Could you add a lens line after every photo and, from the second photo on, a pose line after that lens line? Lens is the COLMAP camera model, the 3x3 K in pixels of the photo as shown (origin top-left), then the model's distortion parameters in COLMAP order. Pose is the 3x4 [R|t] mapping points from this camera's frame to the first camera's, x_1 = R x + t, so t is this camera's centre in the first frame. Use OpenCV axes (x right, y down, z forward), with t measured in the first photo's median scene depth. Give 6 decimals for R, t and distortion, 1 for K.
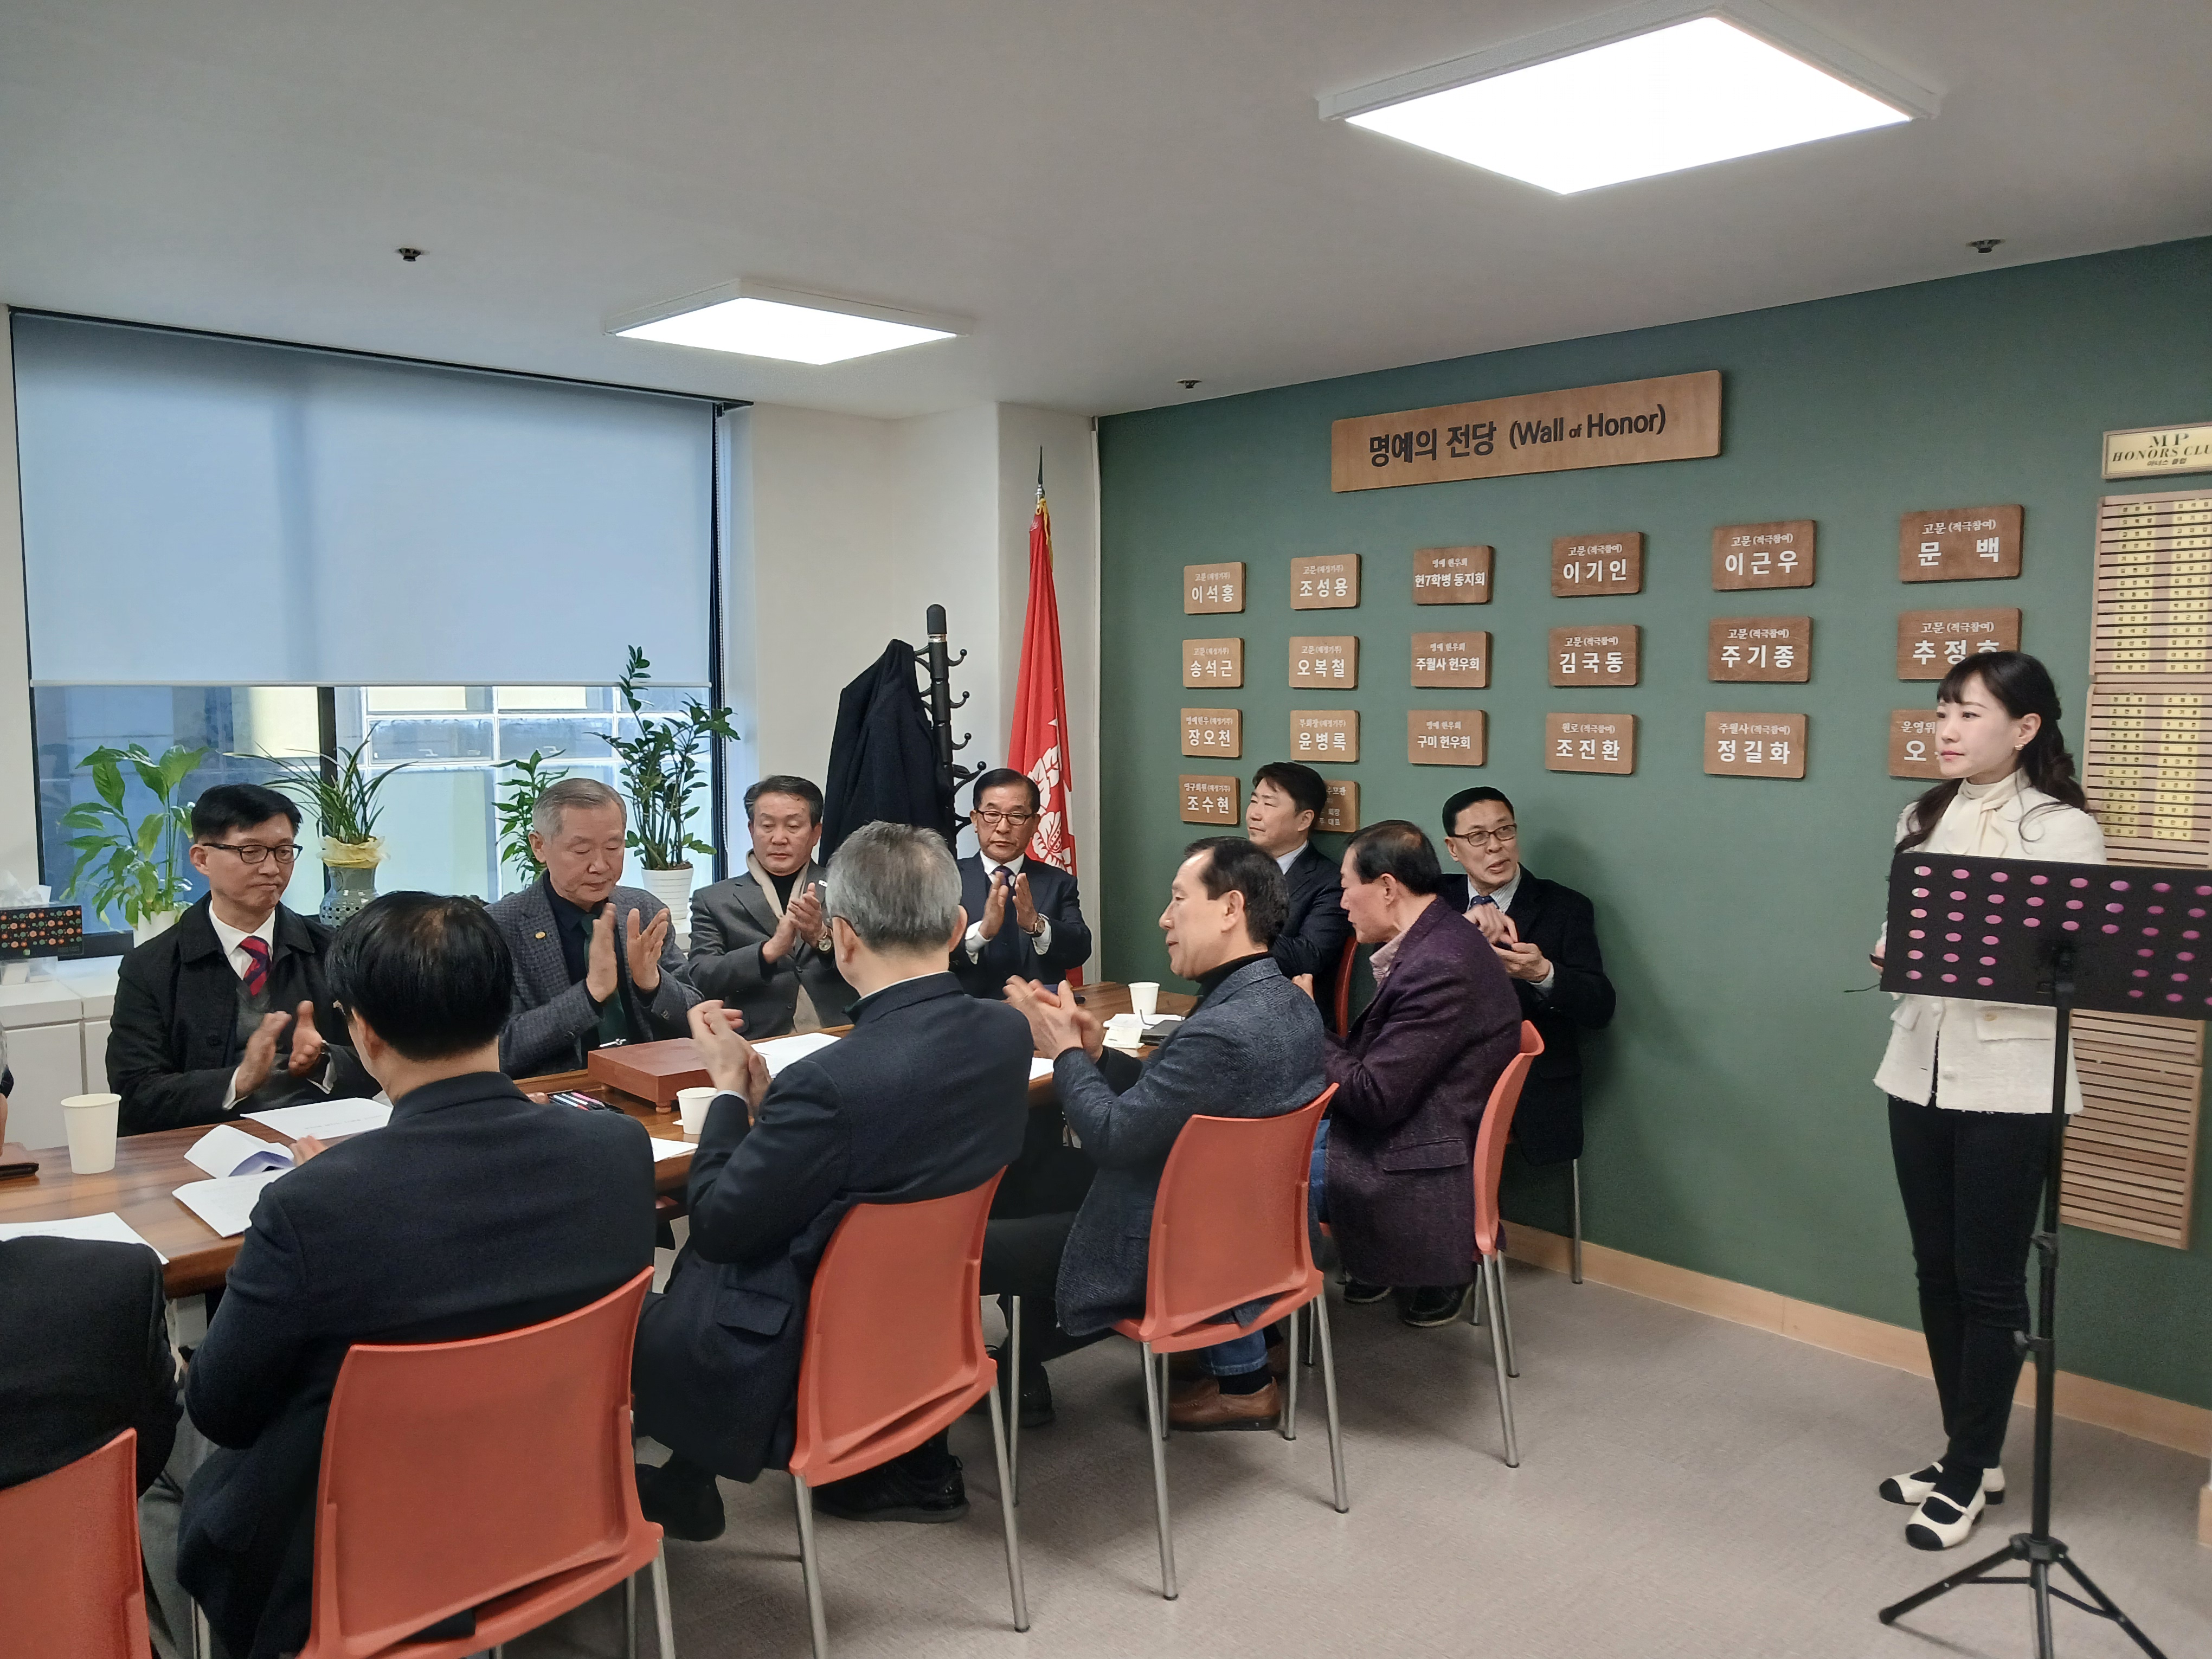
lens RADIAL K [[1745.0, 0, 1102.4], [0, 1745.0, 876.2], [0, 0, 1]] dist [0.088540, -0.198963]
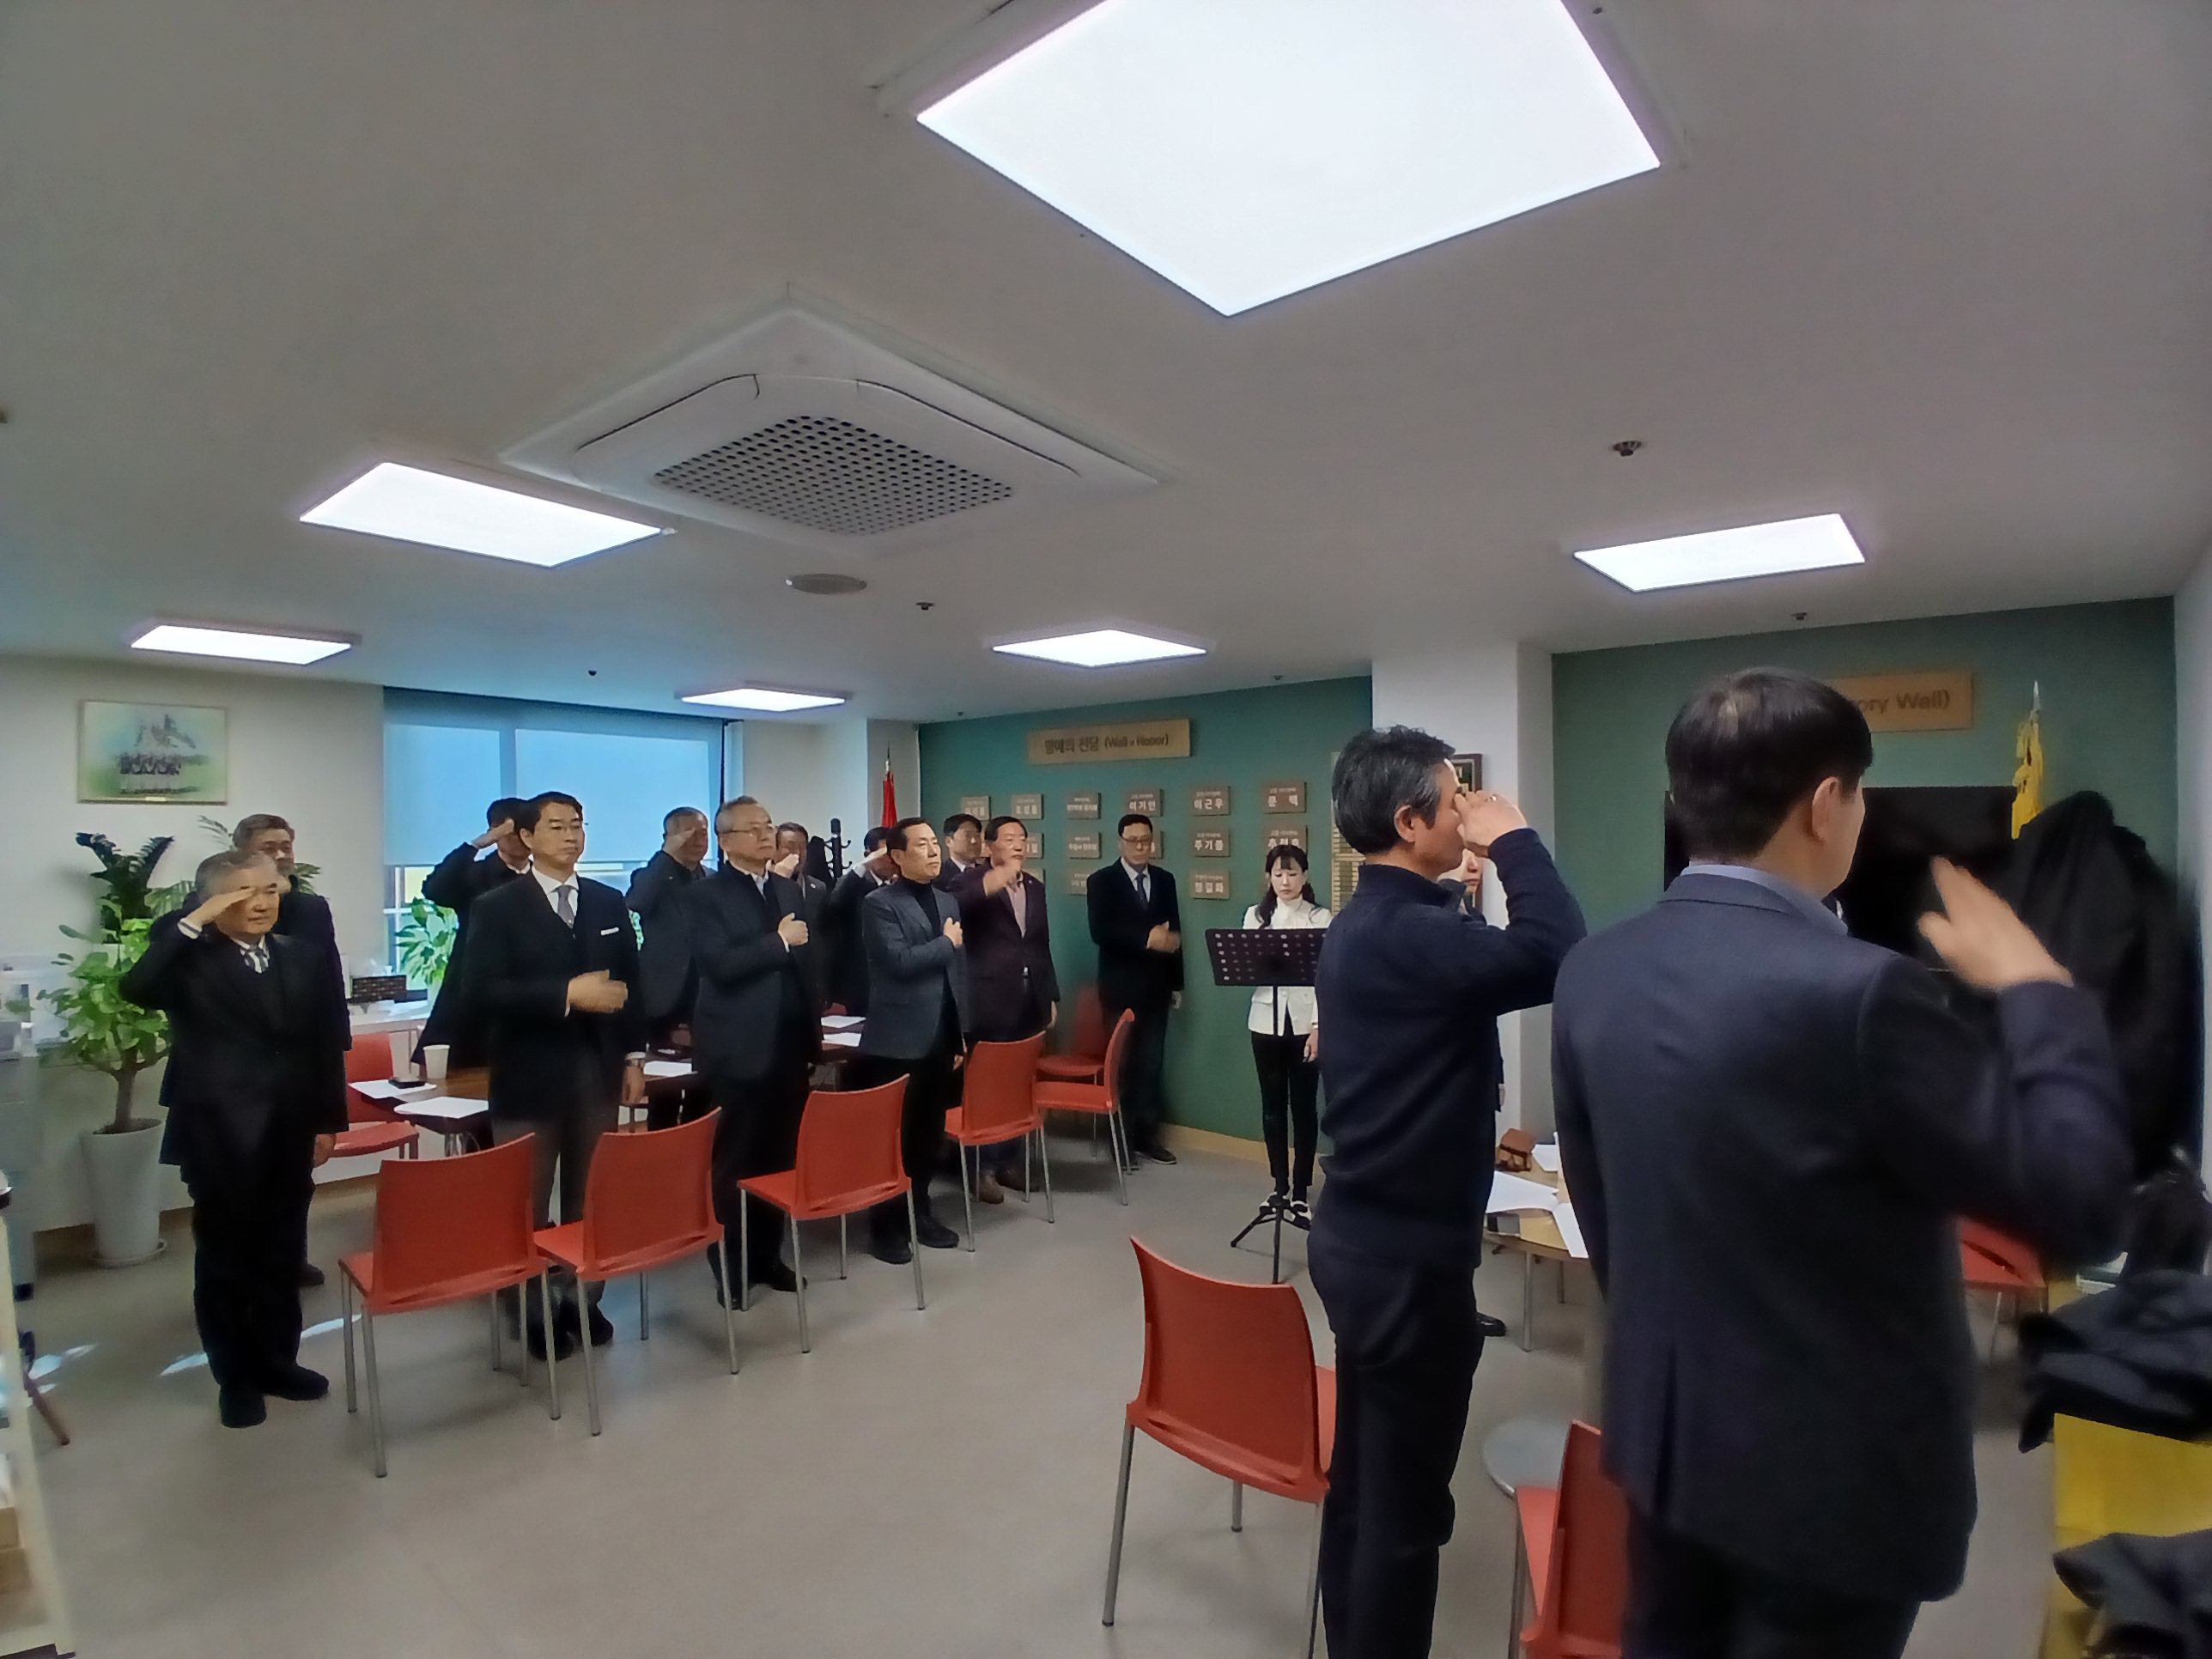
lens RADIAL K [[1132.2, 0, 1117.9], [0, 1132.2, 841.1], [0, 0, 1]] dist [-0.026070, -0.001404]
pose [[0.989524, -0.010558, 0.143983, 0.043199], [0.026050, 0.994010, -0.106143, 0.018064], [-0.142000, 0.108781, 0.983871, -0.354375]]
